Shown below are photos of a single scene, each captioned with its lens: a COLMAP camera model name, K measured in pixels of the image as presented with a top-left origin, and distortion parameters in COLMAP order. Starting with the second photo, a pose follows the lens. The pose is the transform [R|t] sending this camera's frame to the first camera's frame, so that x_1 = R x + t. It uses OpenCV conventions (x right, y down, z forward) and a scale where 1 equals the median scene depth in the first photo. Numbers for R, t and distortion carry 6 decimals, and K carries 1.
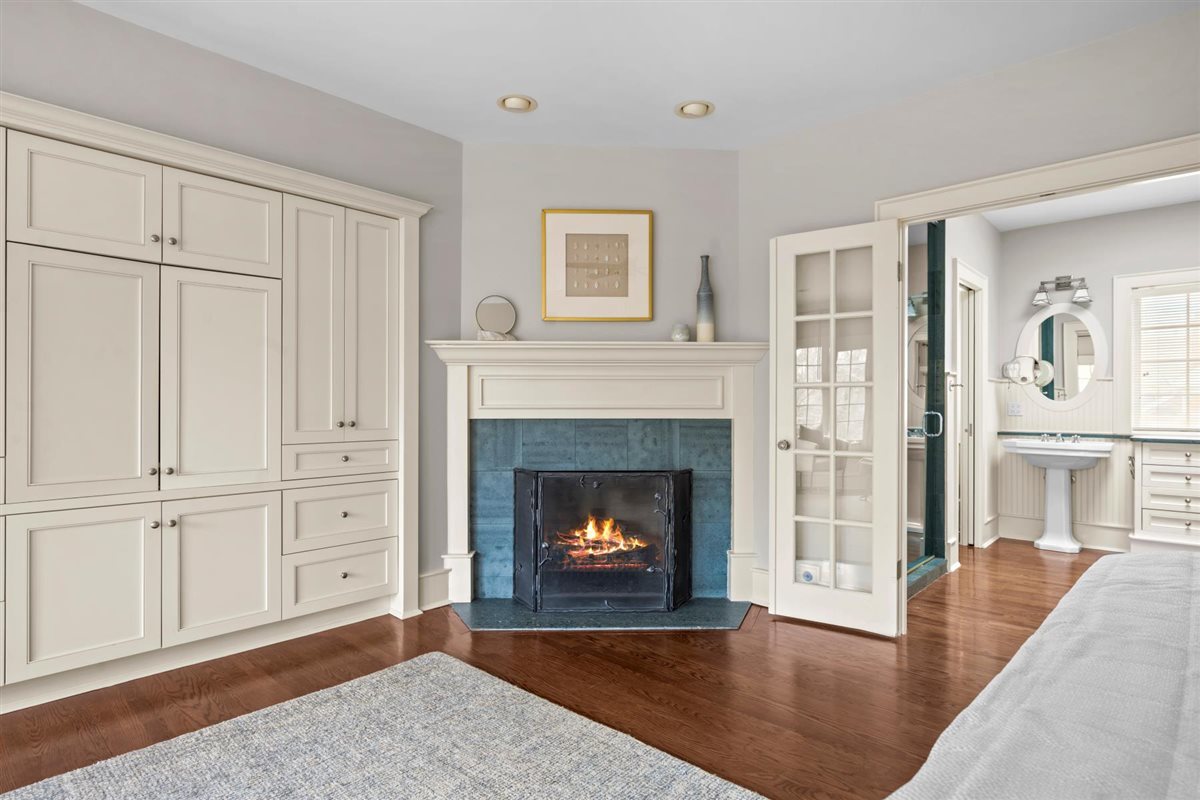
lens RADIAL K [[675.8, 0, 601.6], [0, 675.8, 396.7], [0, 0, 1]] dist [0.013936, 0.000848]
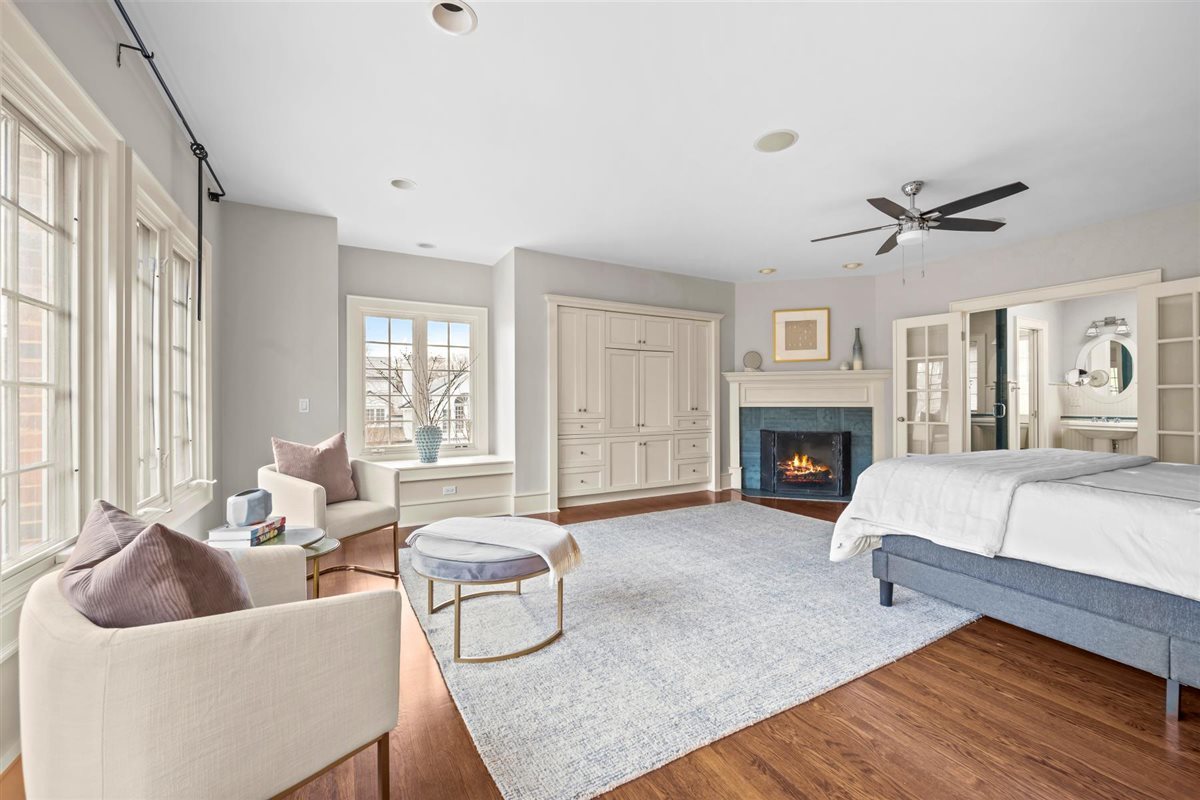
lens RADIAL K [[477.6, 0, 597.1], [0, 477.6, 395.9], [0, 0, 1]] dist [0.001876, -0.000954]
pose [[0.946585, -0.007104, -0.322376, -0.130926], [0.008192, 0.999964, 0.002021, -0.010828], [0.322350, -0.004554, 0.946609, -0.640310]]
